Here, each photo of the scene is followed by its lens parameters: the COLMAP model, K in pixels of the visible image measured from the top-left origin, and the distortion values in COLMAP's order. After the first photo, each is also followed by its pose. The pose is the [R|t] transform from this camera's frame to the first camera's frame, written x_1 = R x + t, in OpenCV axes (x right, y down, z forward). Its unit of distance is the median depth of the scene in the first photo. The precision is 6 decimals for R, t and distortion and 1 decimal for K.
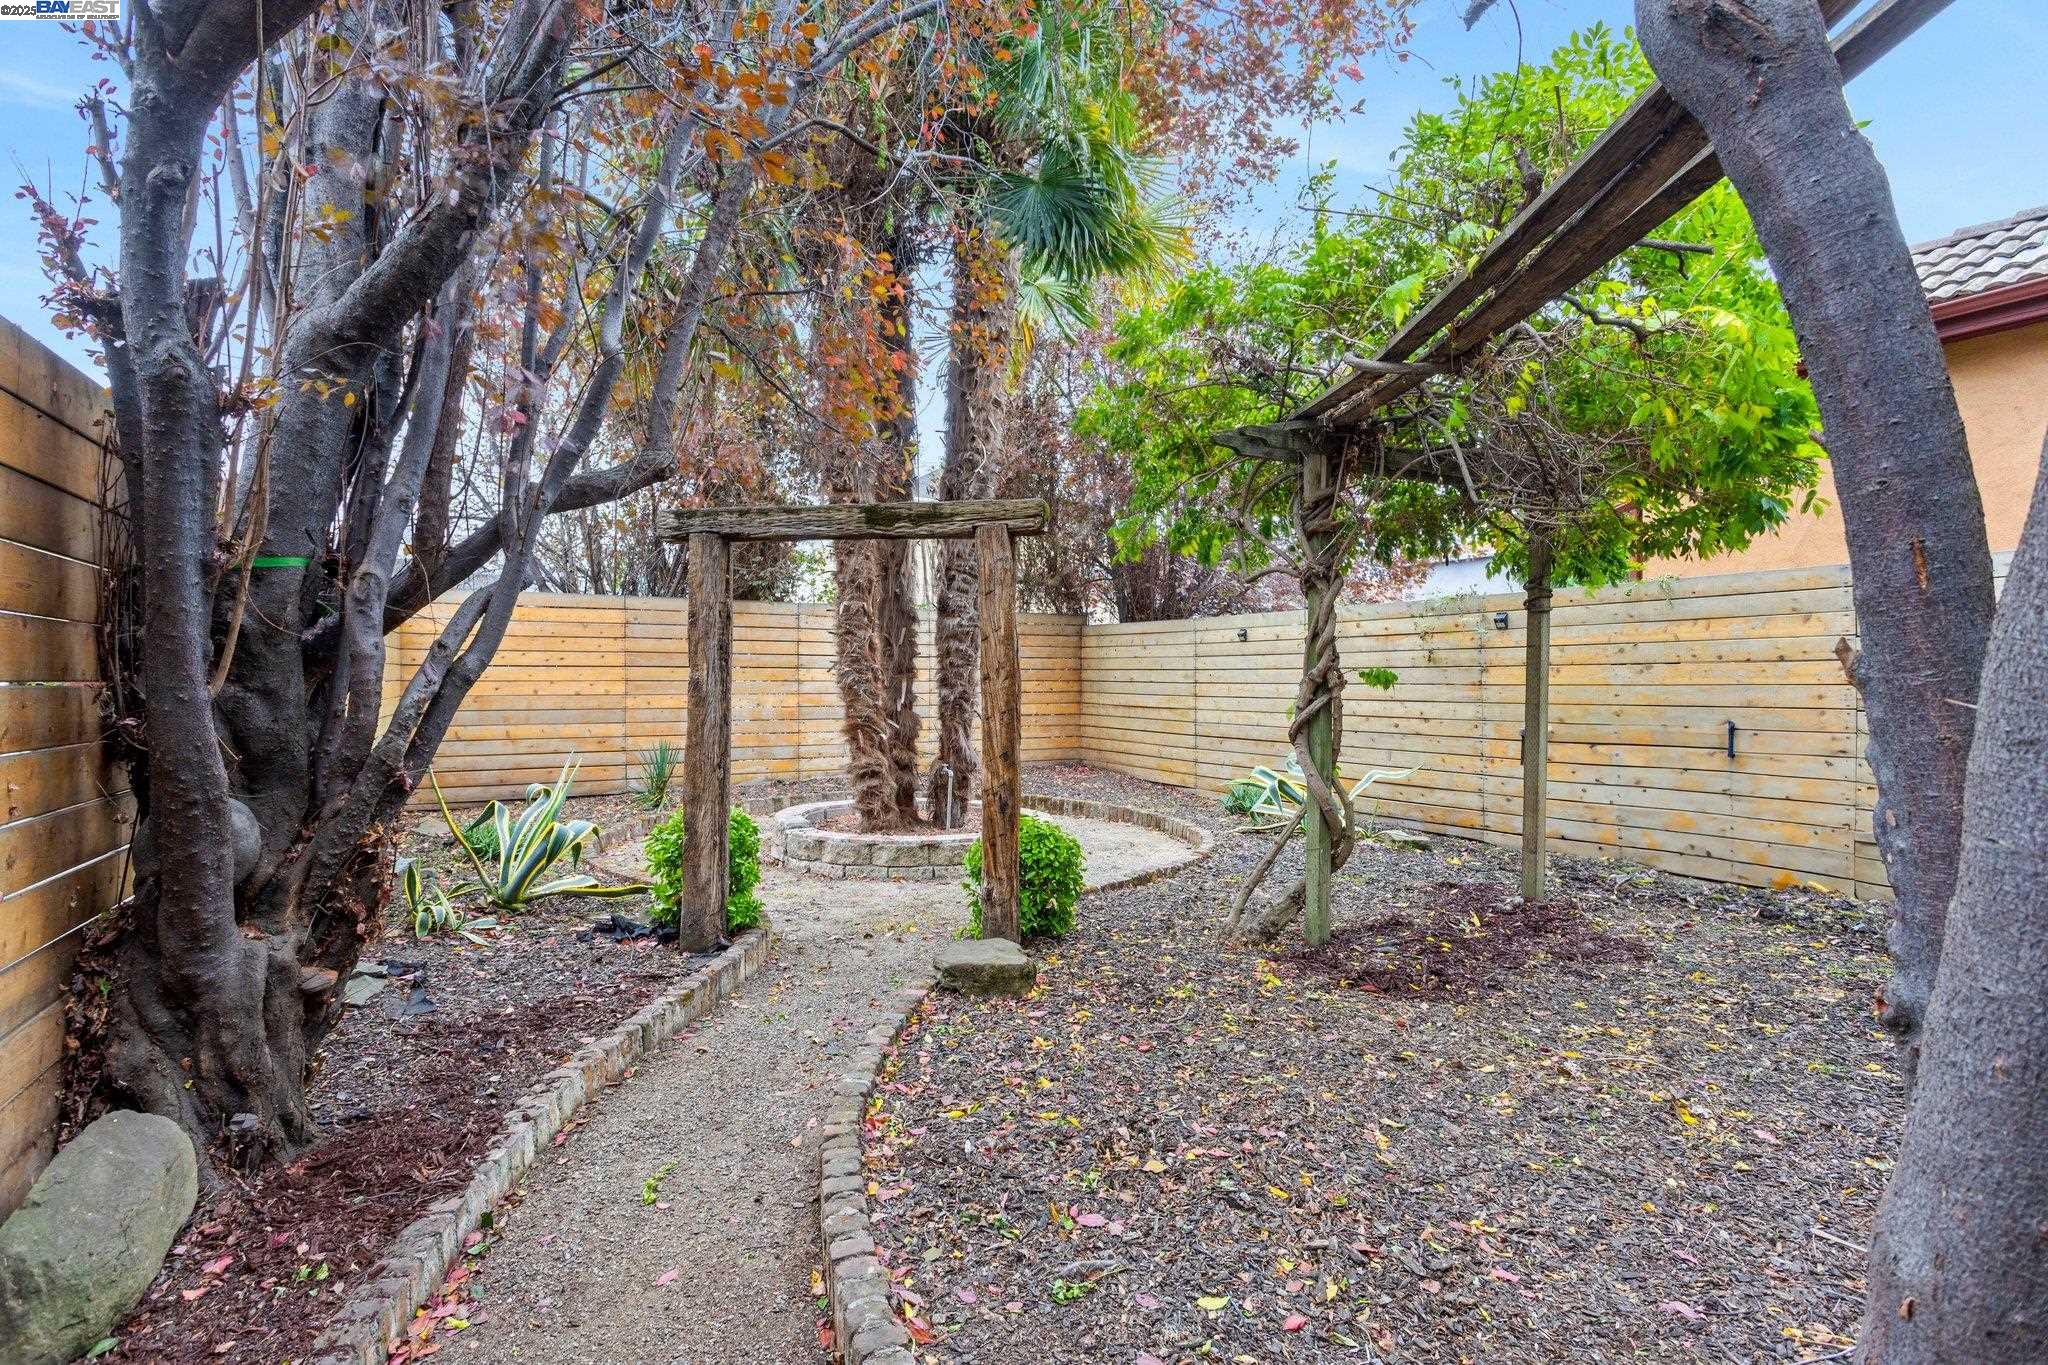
lens RADIAL K [[979.5, 0, 1024.0], [0, 979.5, 682.5], [0, 0, 1]] dist [-0.030329, 0.017181]
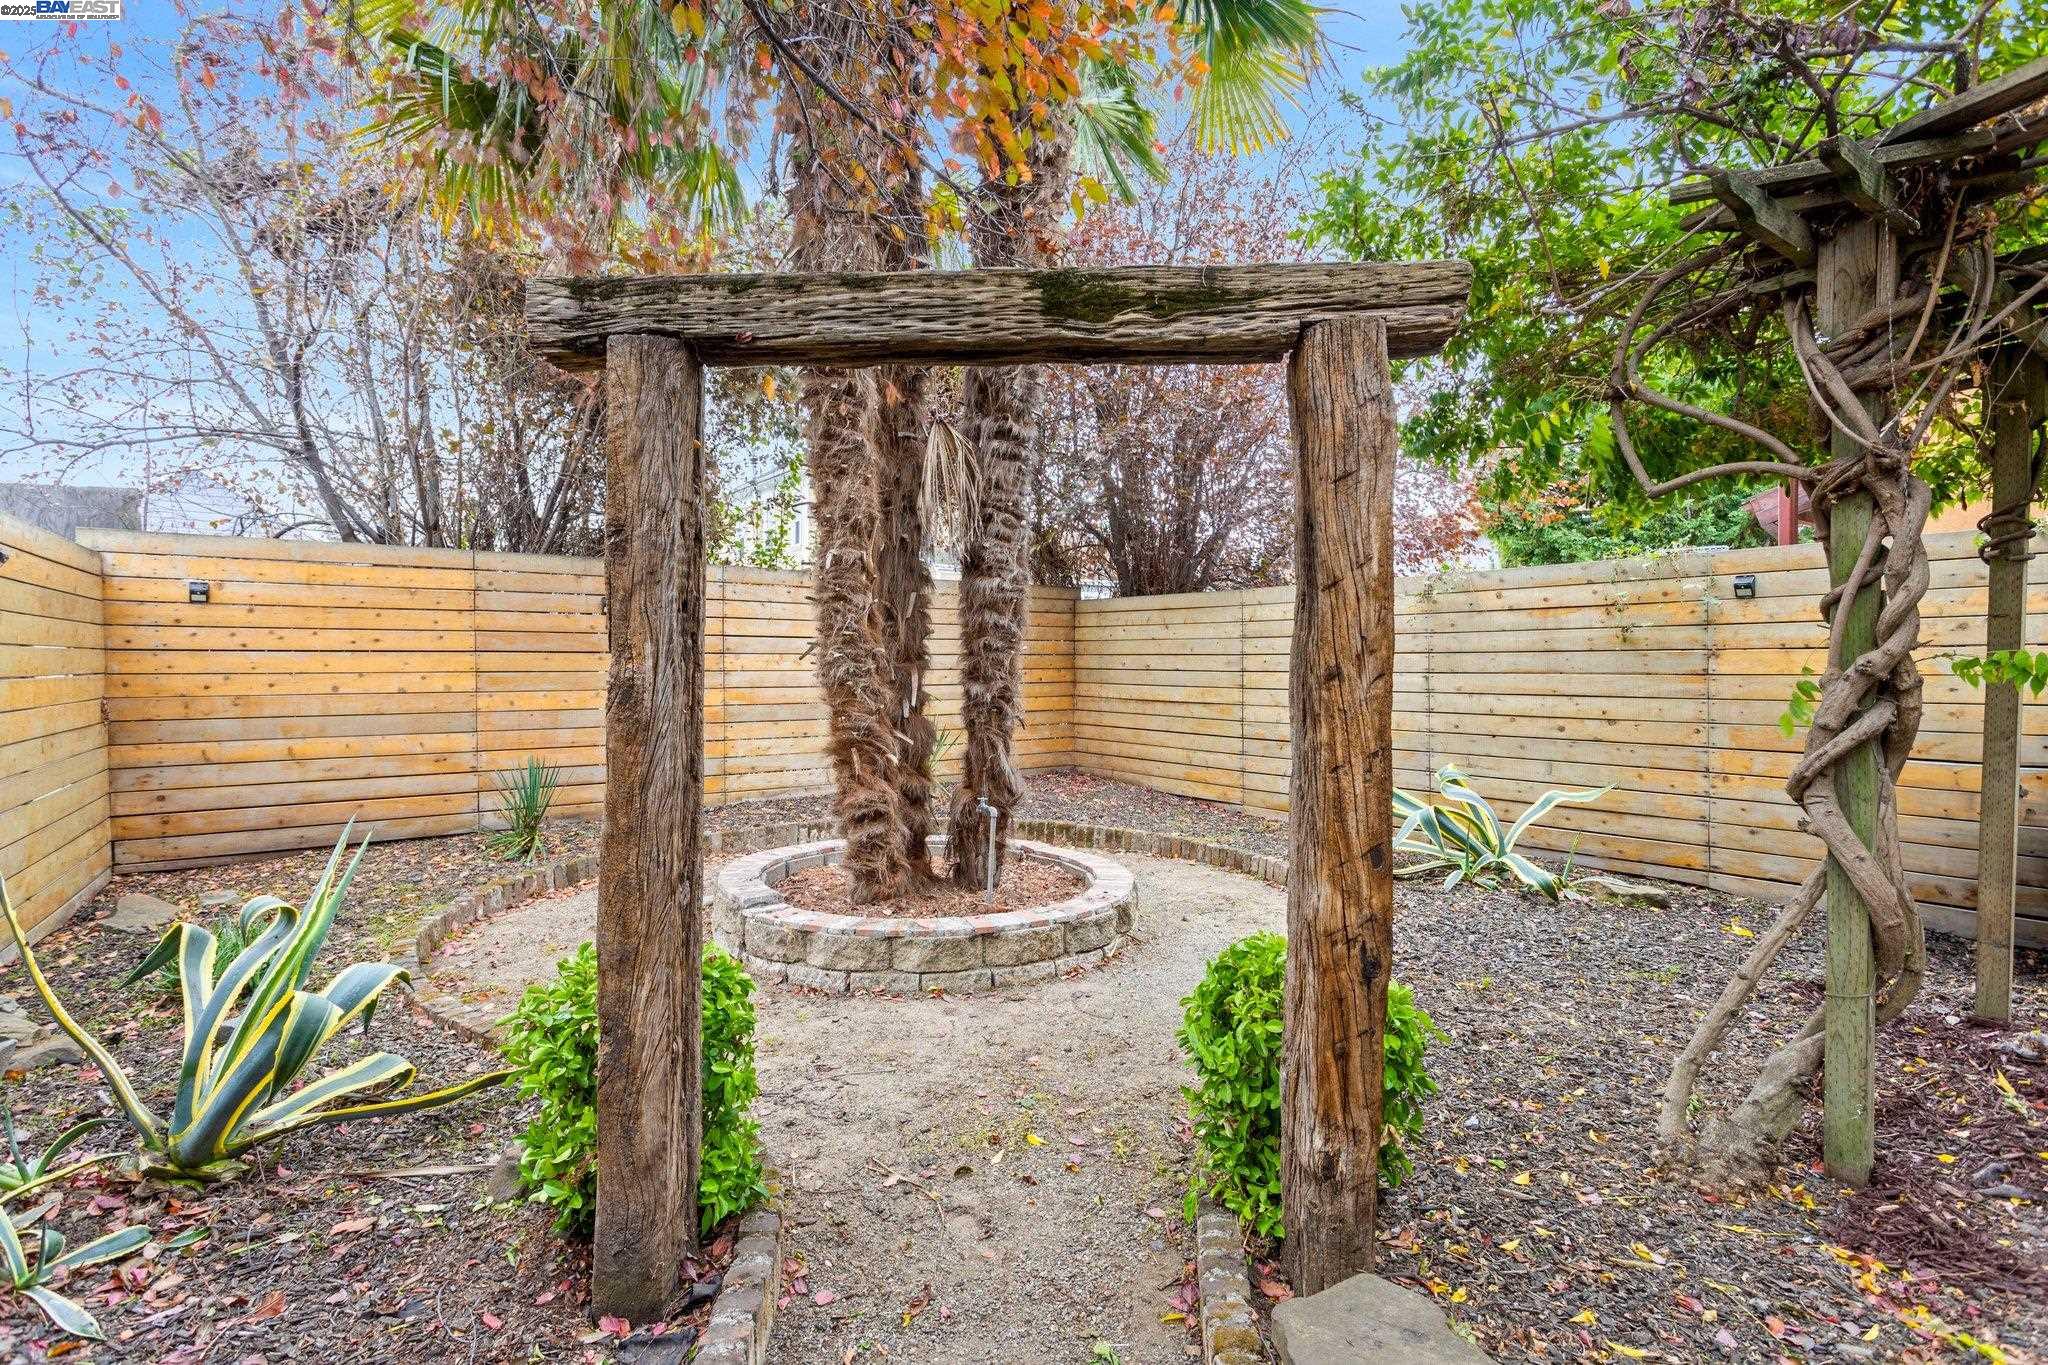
lens RADIAL K [[984.9, 0, 1024.0], [0, 984.9, 682.5], [0, 0, 1]] dist [-0.004460, 0.000328]
pose [[0.993620, -0.005151, 0.112659, -0.126435], [0.003426, 0.999874, 0.015495, -0.004963], [-0.112725, -0.015010, 0.993513, 0.330262]]
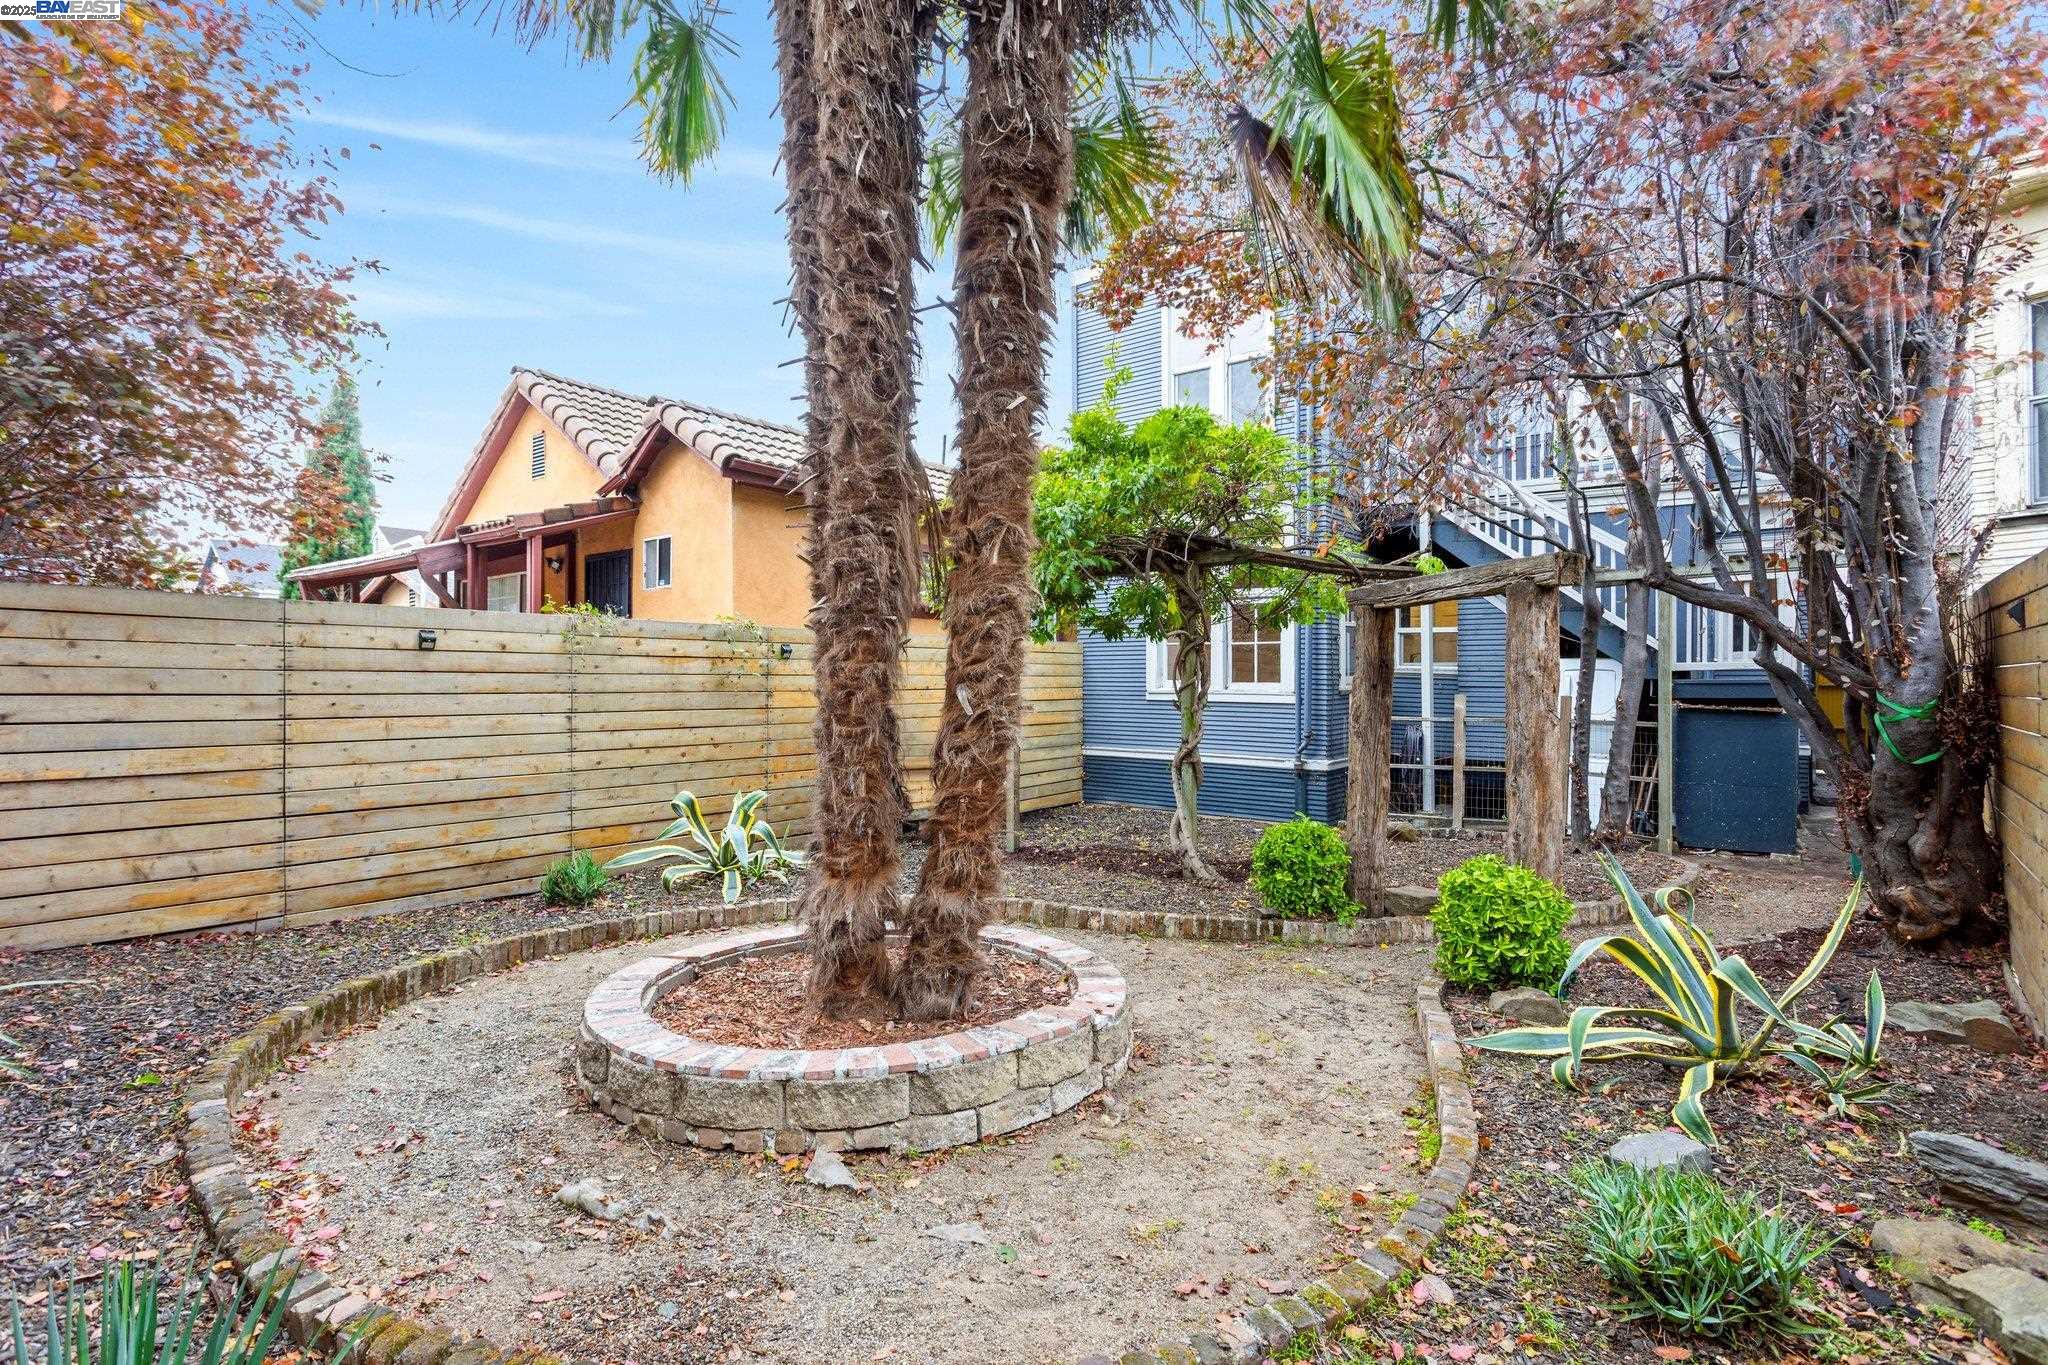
lens RADIAL K [[979.5, 0, 1024.0], [0, 979.5, 682.5], [0, 0, 1]] dist [-0.030329, 0.017181]
pose [[-0.391337, -0.002474, 0.920244, -0.670414], [-0.001369, 0.999997, 0.002106, -0.029994], [-0.920246, -0.000436, -0.391339, 1.187372]]
